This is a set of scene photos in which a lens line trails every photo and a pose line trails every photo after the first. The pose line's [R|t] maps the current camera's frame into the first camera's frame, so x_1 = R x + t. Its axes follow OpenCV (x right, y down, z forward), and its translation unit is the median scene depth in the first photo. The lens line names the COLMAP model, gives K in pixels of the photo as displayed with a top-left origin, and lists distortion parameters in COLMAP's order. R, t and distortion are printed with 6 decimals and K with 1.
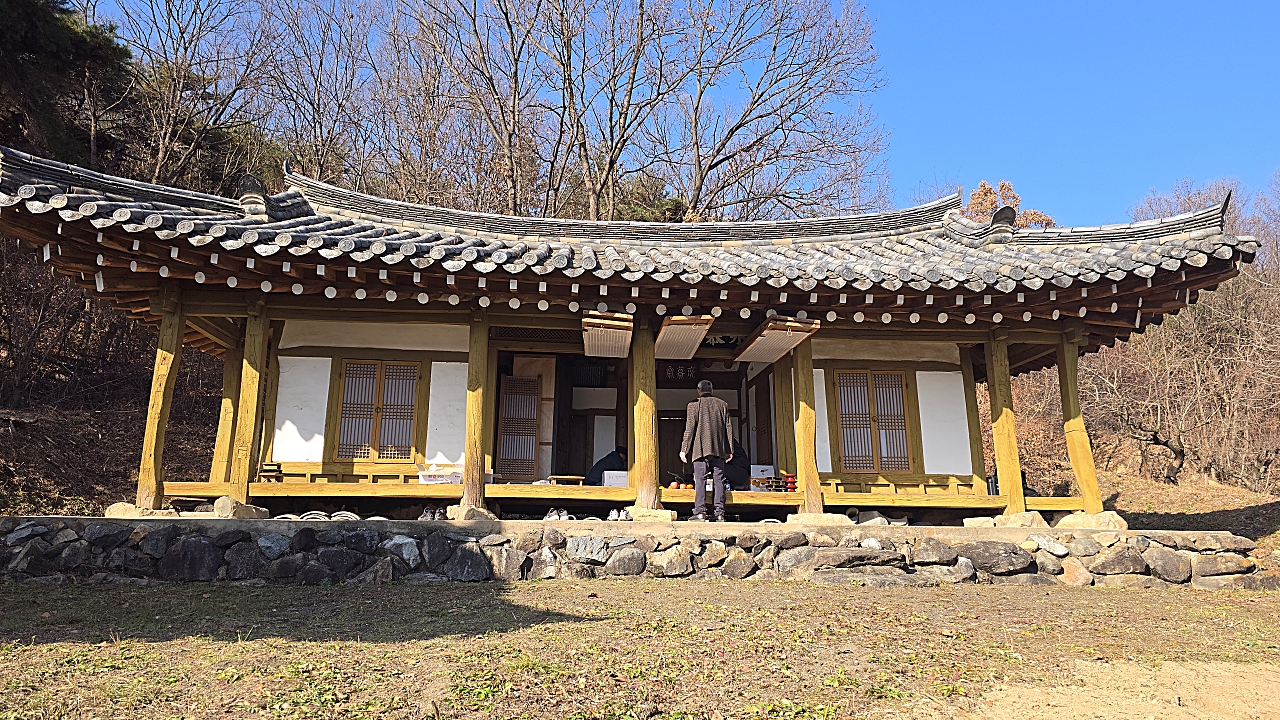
lens RADIAL K [[845.6, 0, 637.4], [0, 845.6, 364.6], [0, 0, 1]] dist [0.061405, -0.053209]
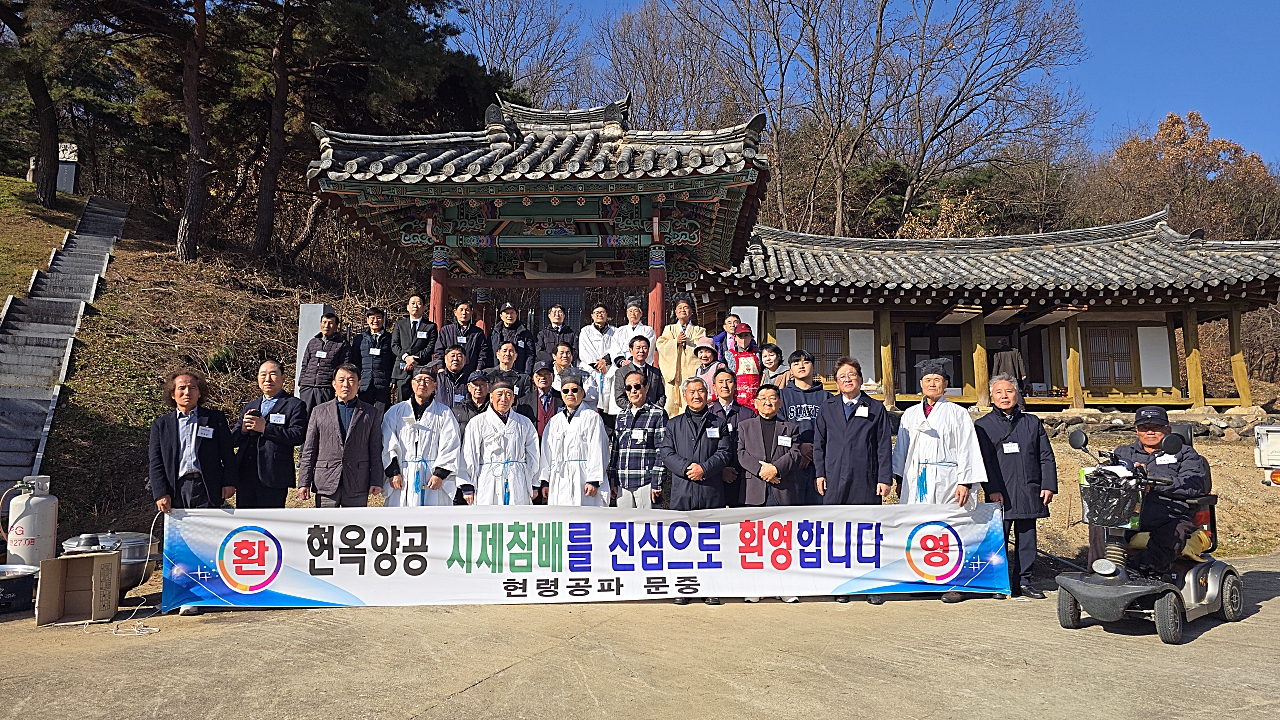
lens RADIAL K [[845.6, 0, 637.4], [0, 845.6, 364.6], [0, 0, 1]] dist [0.061405, -0.053209]
pose [[0.986413, -0.014119, -0.163679, -0.428682], [0.029925, 0.995074, 0.094508, -0.123290], [0.161538, -0.098122, 0.981976, -0.965217]]
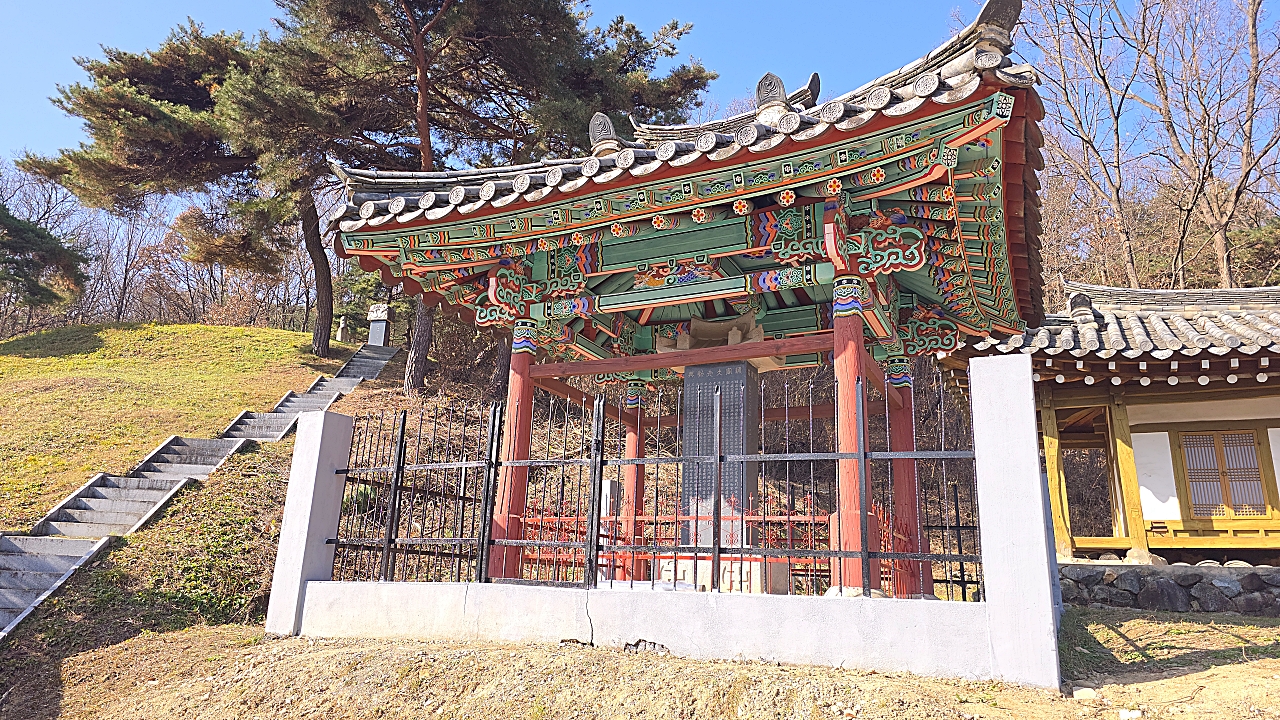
lens RADIAL K [[845.6, 0, 637.4], [0, 845.6, 364.6], [0, 0, 1]] dist [0.061405, -0.053209]
pose [[0.853200, -0.117768, -0.508114, -0.398689], [0.086652, 0.992643, -0.084568, -0.067646], [0.514335, 0.028124, 0.857128, -0.475799]]
